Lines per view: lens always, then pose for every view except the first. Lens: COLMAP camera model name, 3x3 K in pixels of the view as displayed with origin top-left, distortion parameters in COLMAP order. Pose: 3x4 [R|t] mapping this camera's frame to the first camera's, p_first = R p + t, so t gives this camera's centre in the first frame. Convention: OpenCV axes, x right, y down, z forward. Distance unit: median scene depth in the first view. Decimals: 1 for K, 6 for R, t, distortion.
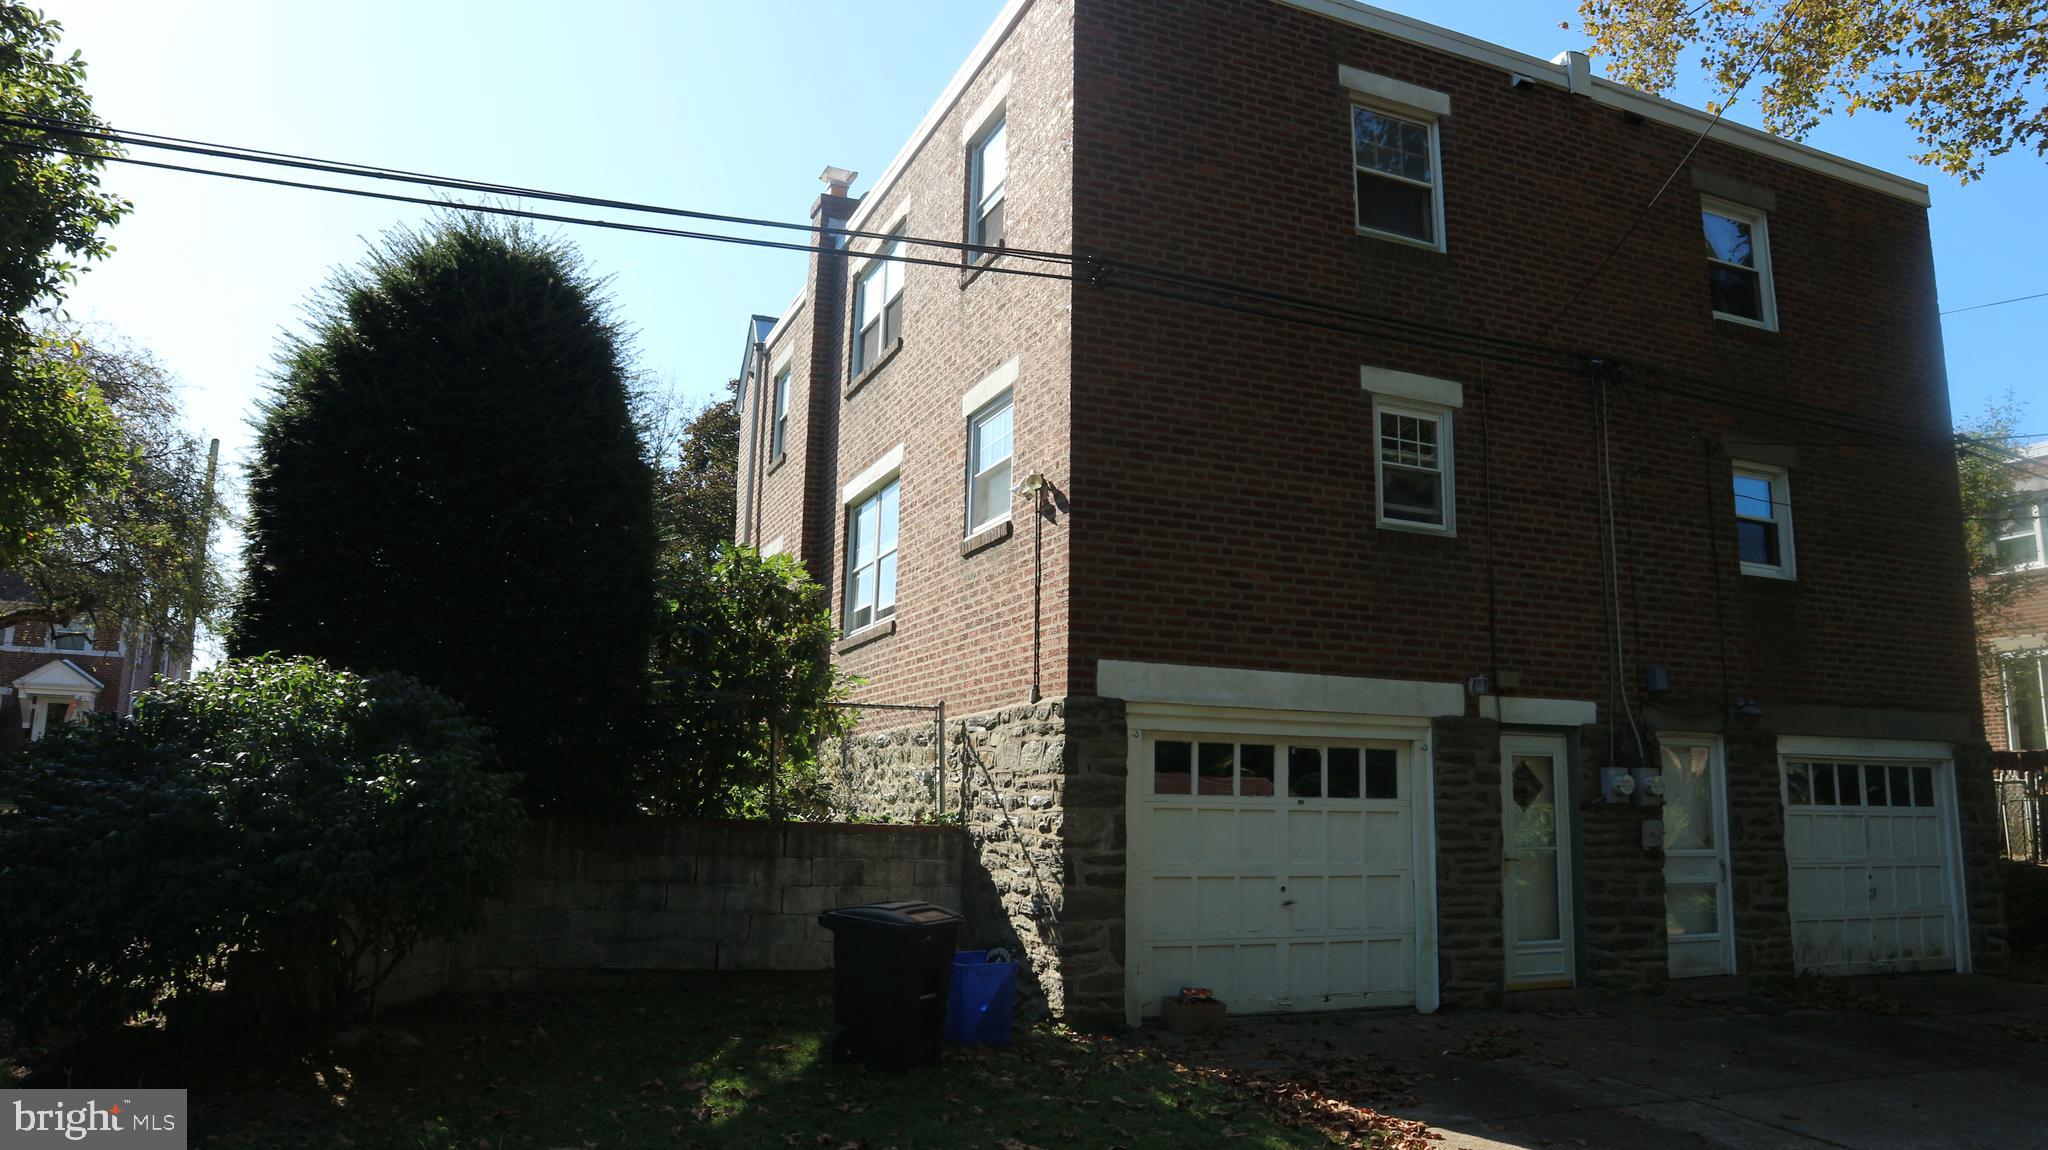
lens RADIAL K [[1434.7, 0, 1027.4], [0, 1434.7, 563.8], [0, 0, 1]] dist [-0.108259, 0.085056]
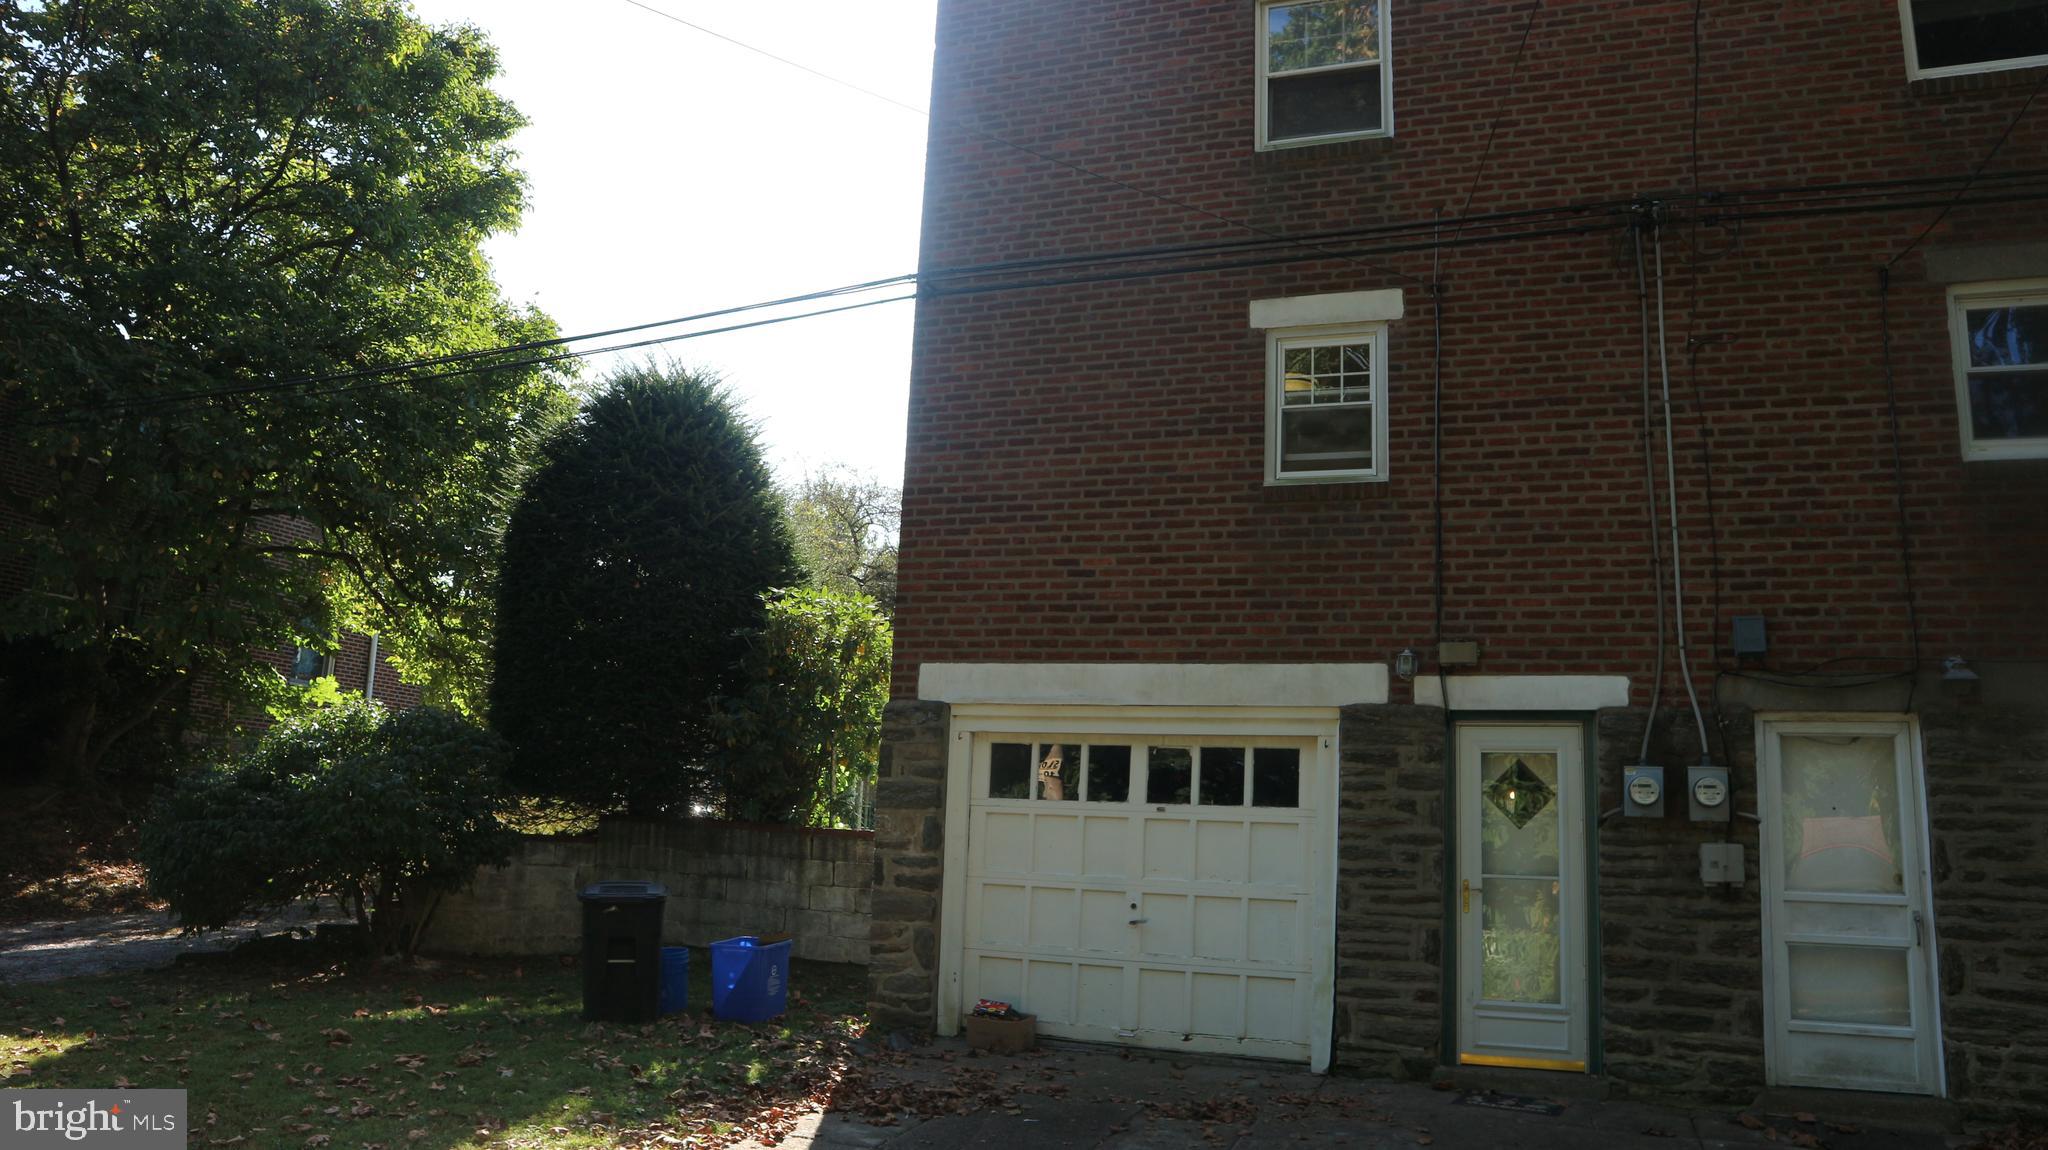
lens RADIAL K [[1434.7, 0, 1027.4], [0, 1434.7, 563.8], [0, 0, 1]] dist [-0.108259, 0.085056]
pose [[0.713215, -0.121285, -0.690372, 0.743773], [0.087996, 0.992617, -0.083476, 0.080947], [0.695400, -0.001214, 0.718622, 0.300326]]
